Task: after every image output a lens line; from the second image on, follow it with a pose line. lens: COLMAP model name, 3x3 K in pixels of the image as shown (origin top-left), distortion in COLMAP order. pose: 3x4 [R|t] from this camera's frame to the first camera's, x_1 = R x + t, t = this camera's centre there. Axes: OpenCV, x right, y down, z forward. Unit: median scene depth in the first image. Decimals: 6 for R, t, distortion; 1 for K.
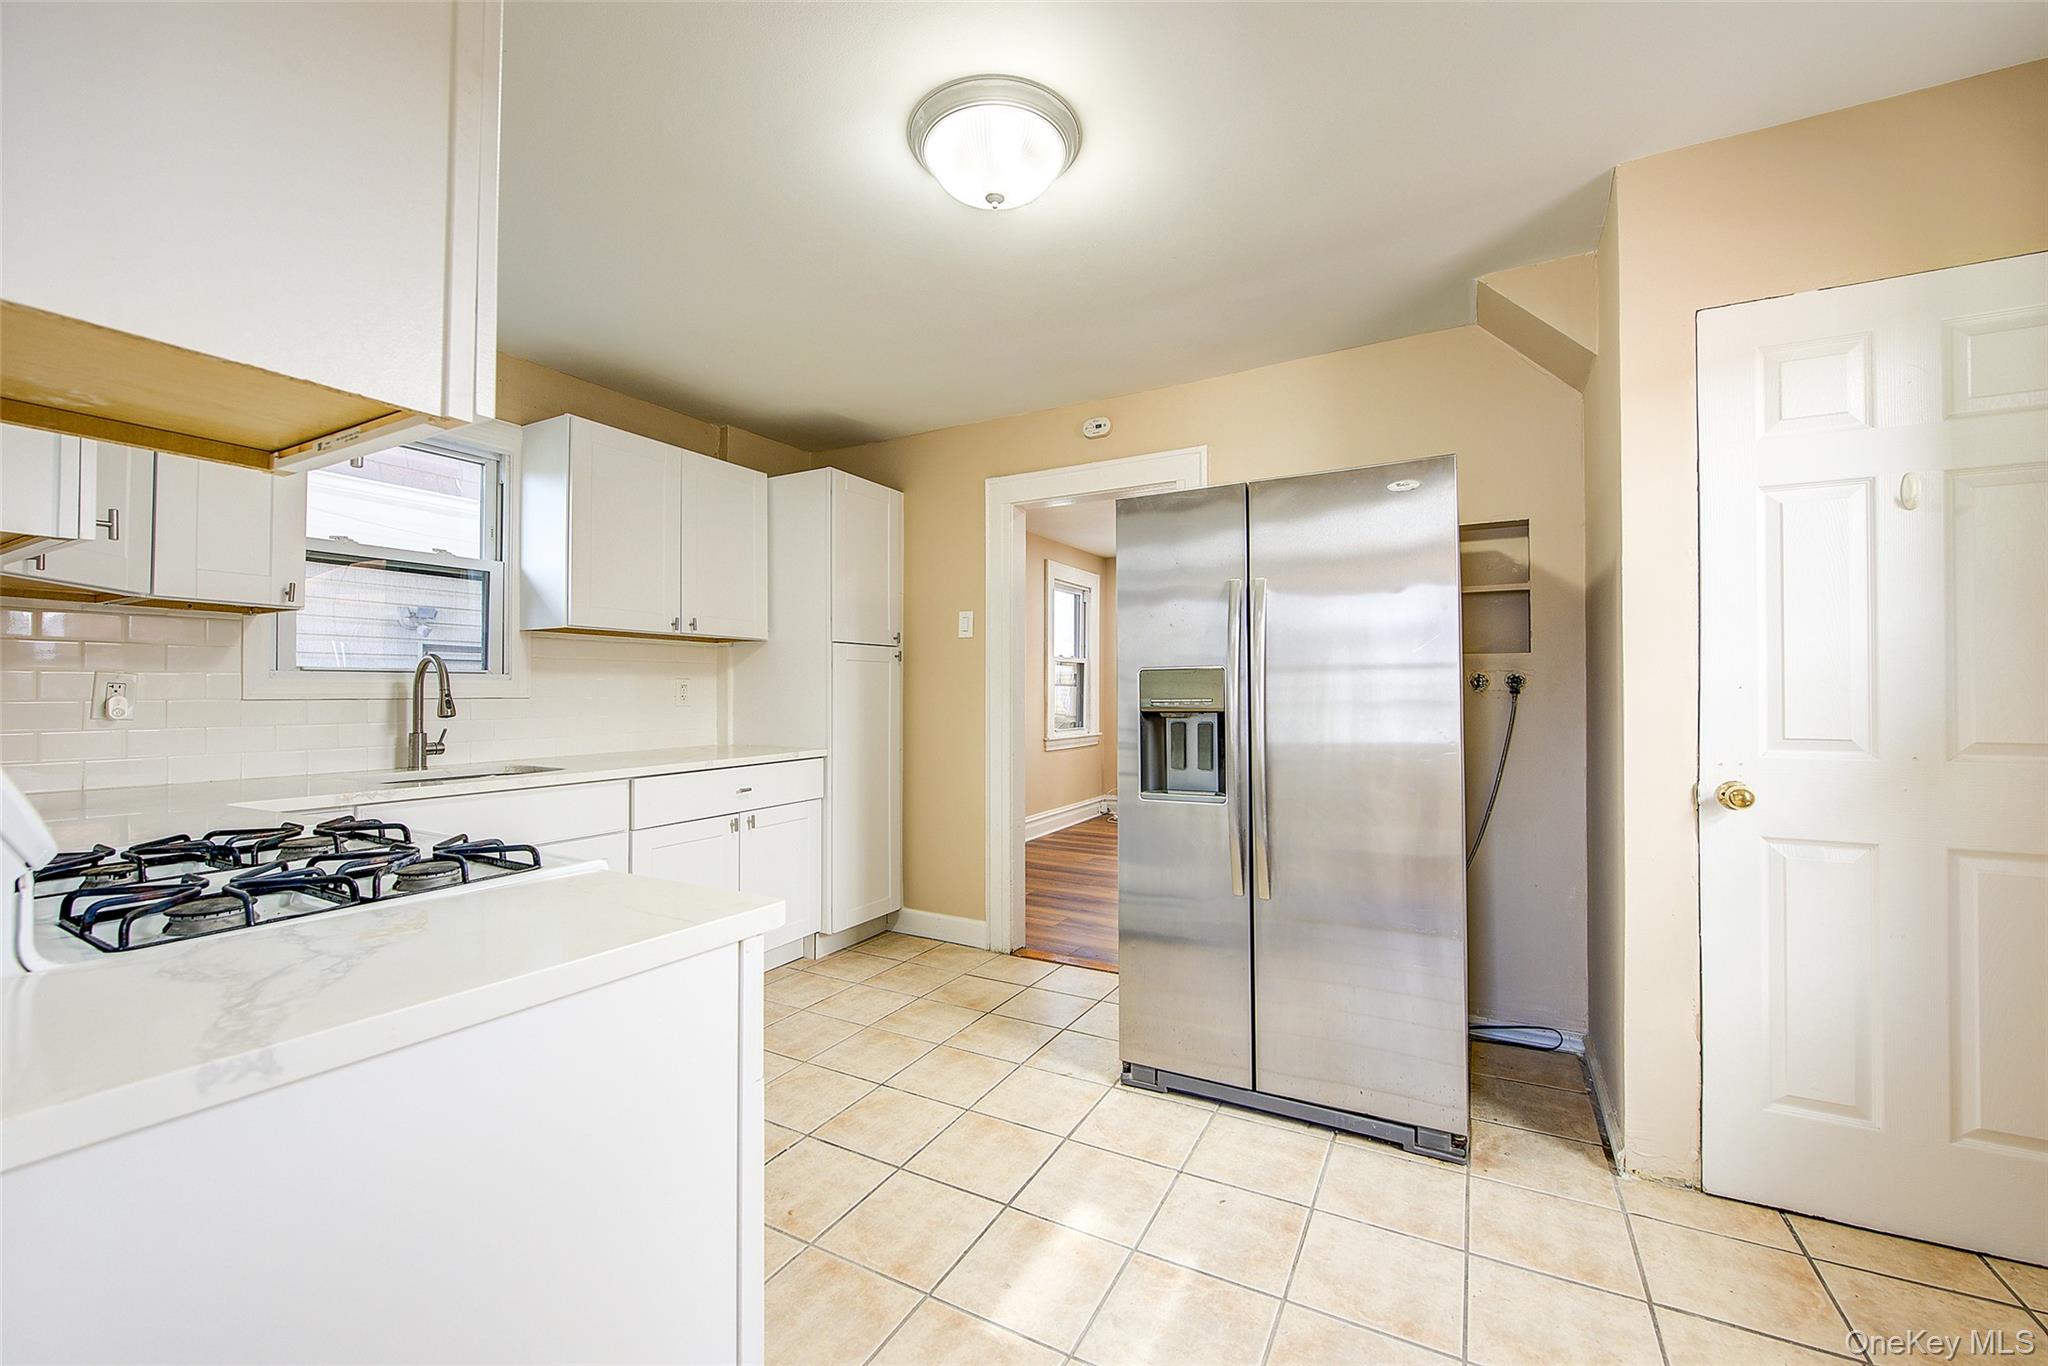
lens RADIAL K [[814.1, 0, 1027.7], [0, 814.1, 675.6], [0, 0, 1]] dist [0.004200, -0.003410]
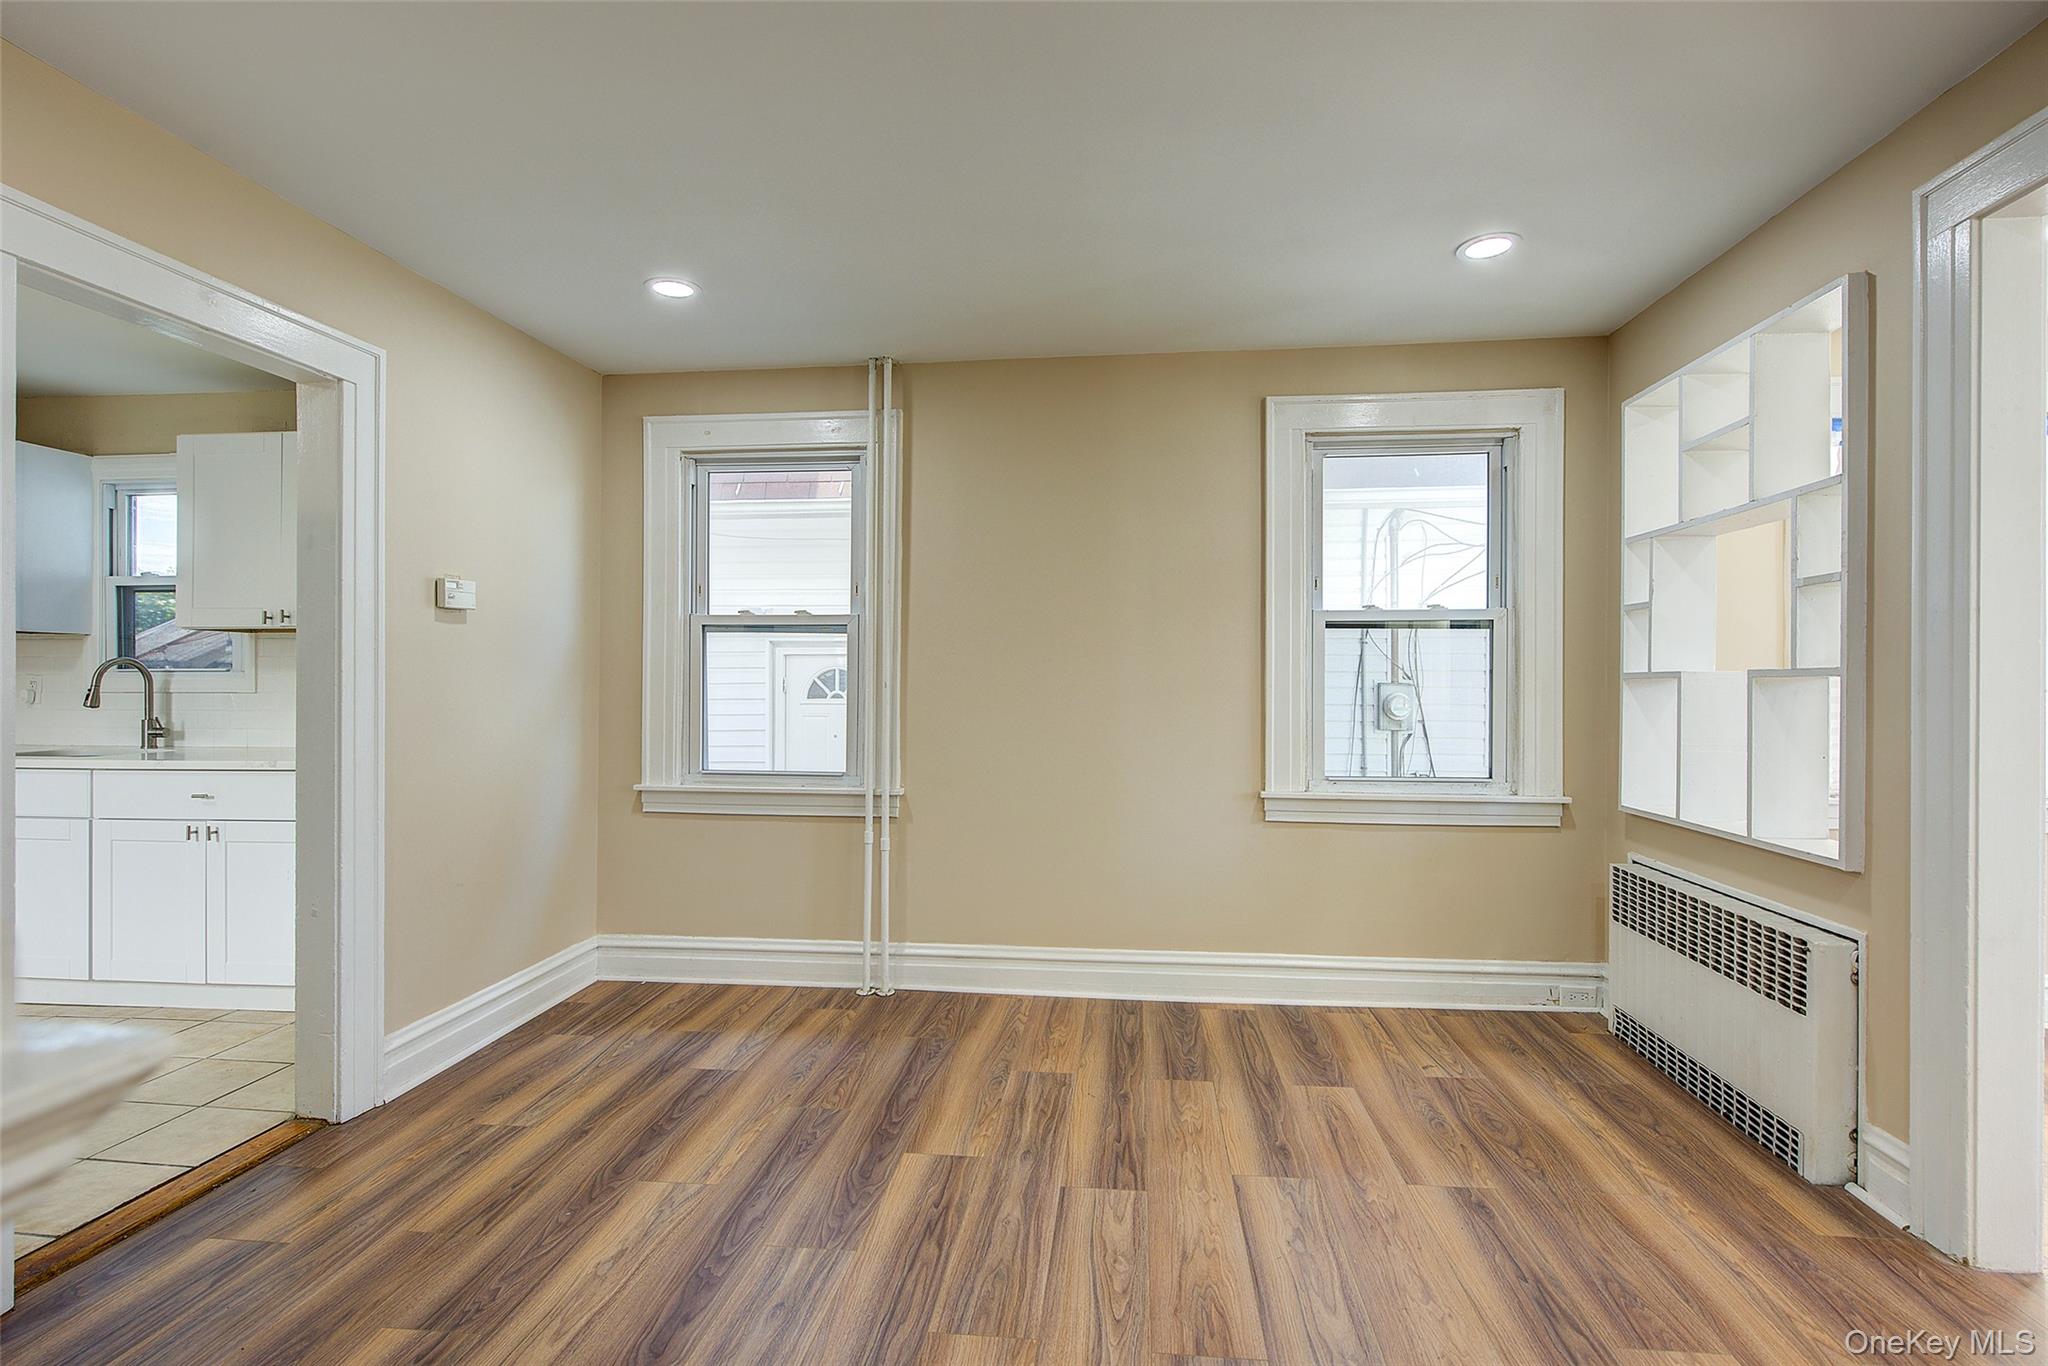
lens RADIAL K [[967.9, 0, 1029.9], [0, 967.9, 687.2], [0, 0, 1]] dist [0.002157, -0.002574]
pose [[0.369884, 0.005582, -0.929061, 0.998190], [0.017569, 0.999761, 0.013002, 0.021106], [0.928912, -0.021132, 0.369697, 1.468848]]
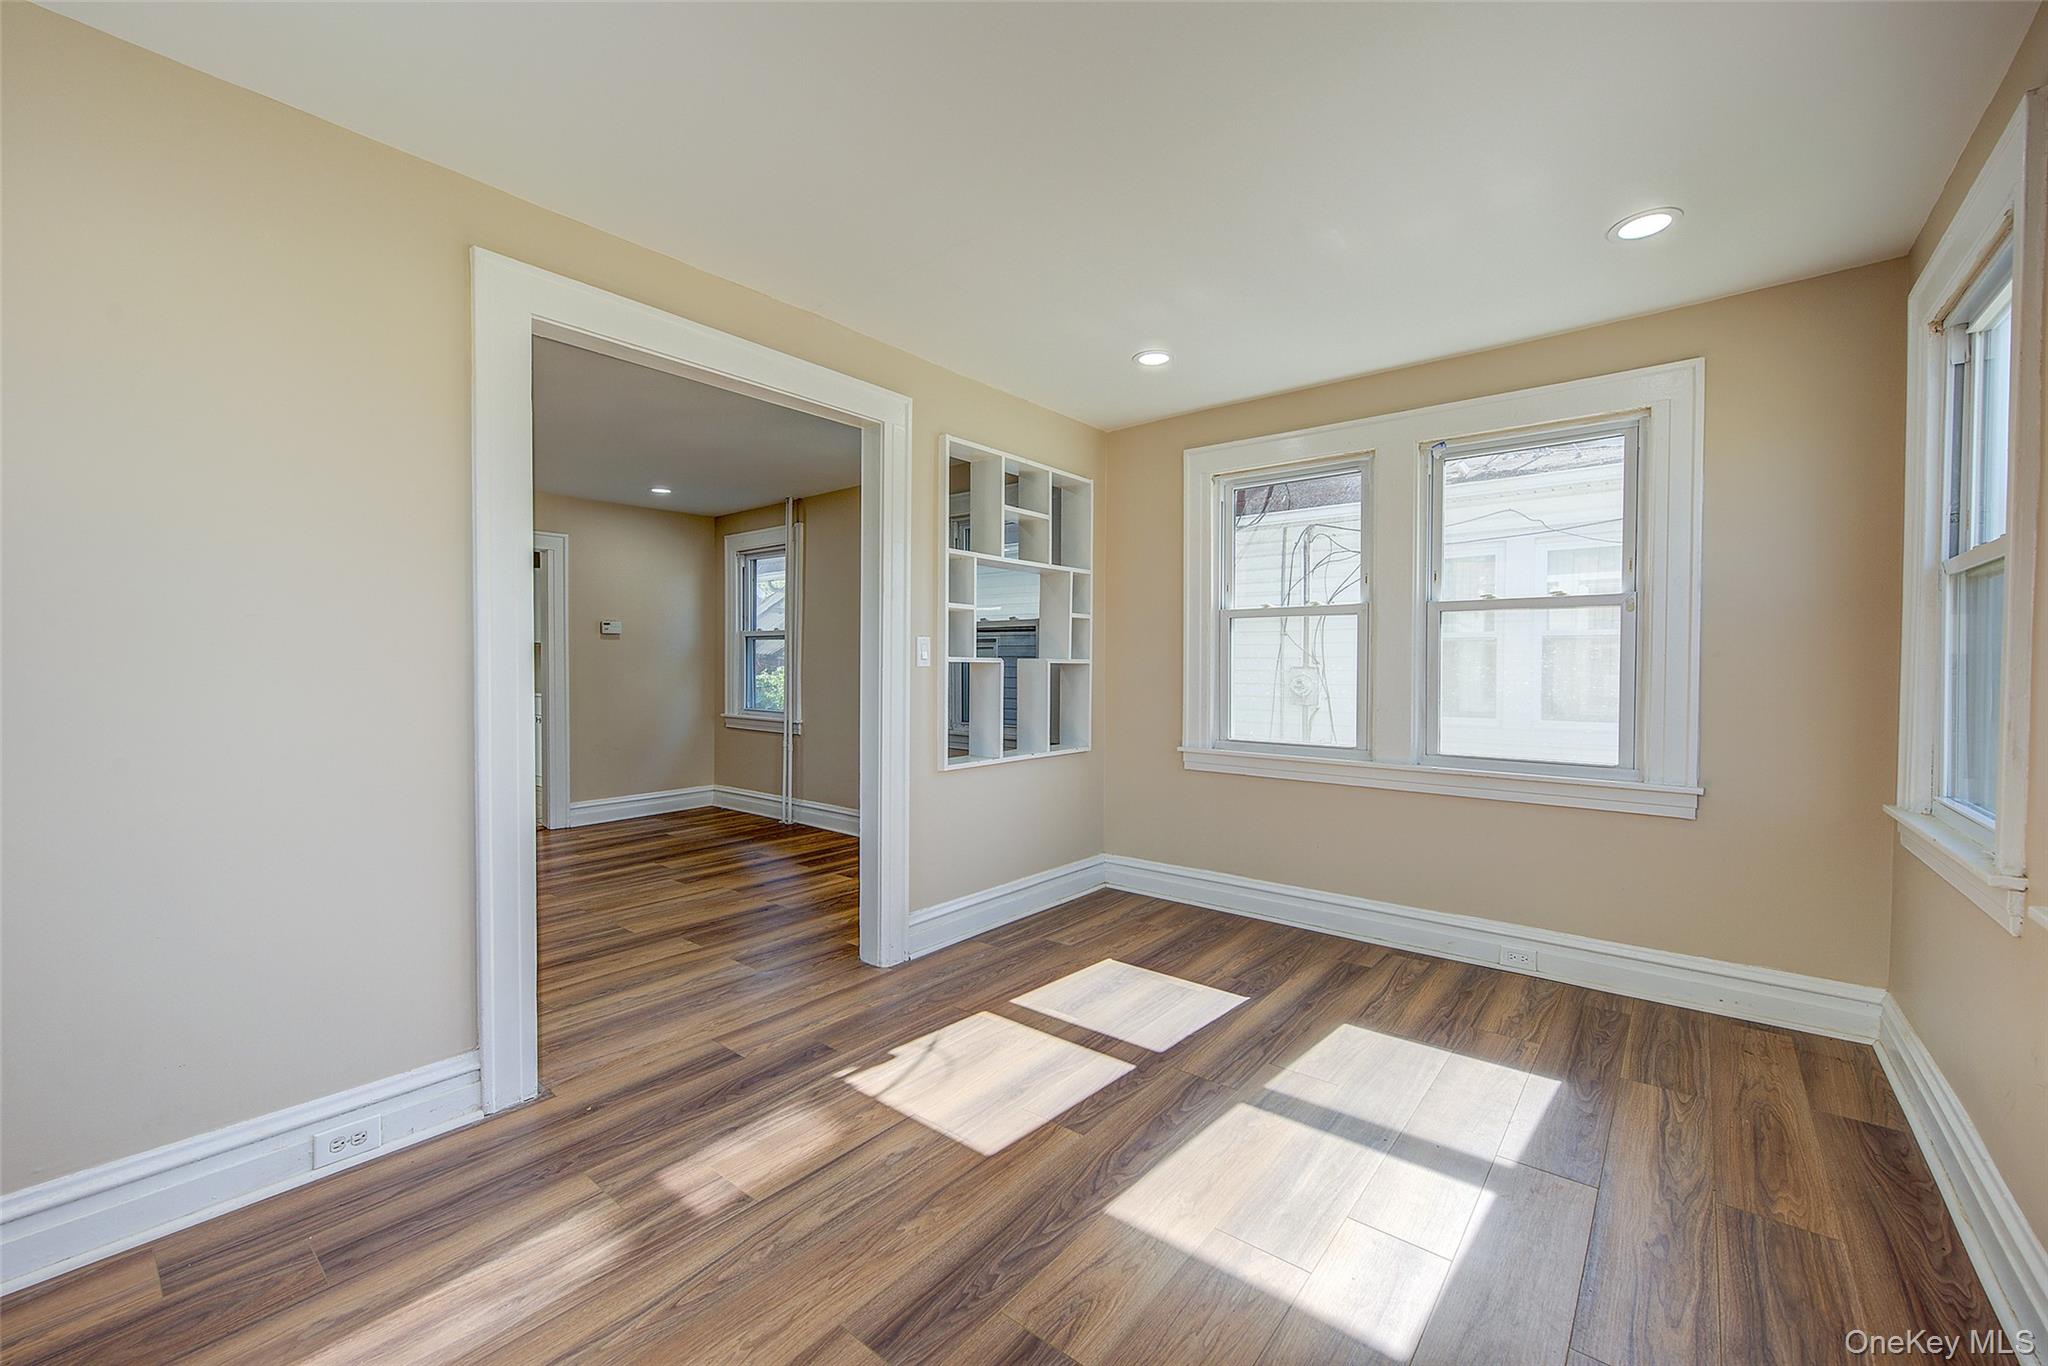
lens RADIAL K [[814.1, 0, 1028.0], [0, 814.1, 676.2], [0, 0, 1]] dist [0.004200, -0.003410]
pose [[-0.200697, 0.015094, -0.979537, 1.628296], [0.016154, 0.999796, 0.012096, 0.039925], [0.979520, -0.013396, -0.200900, 2.697303]]
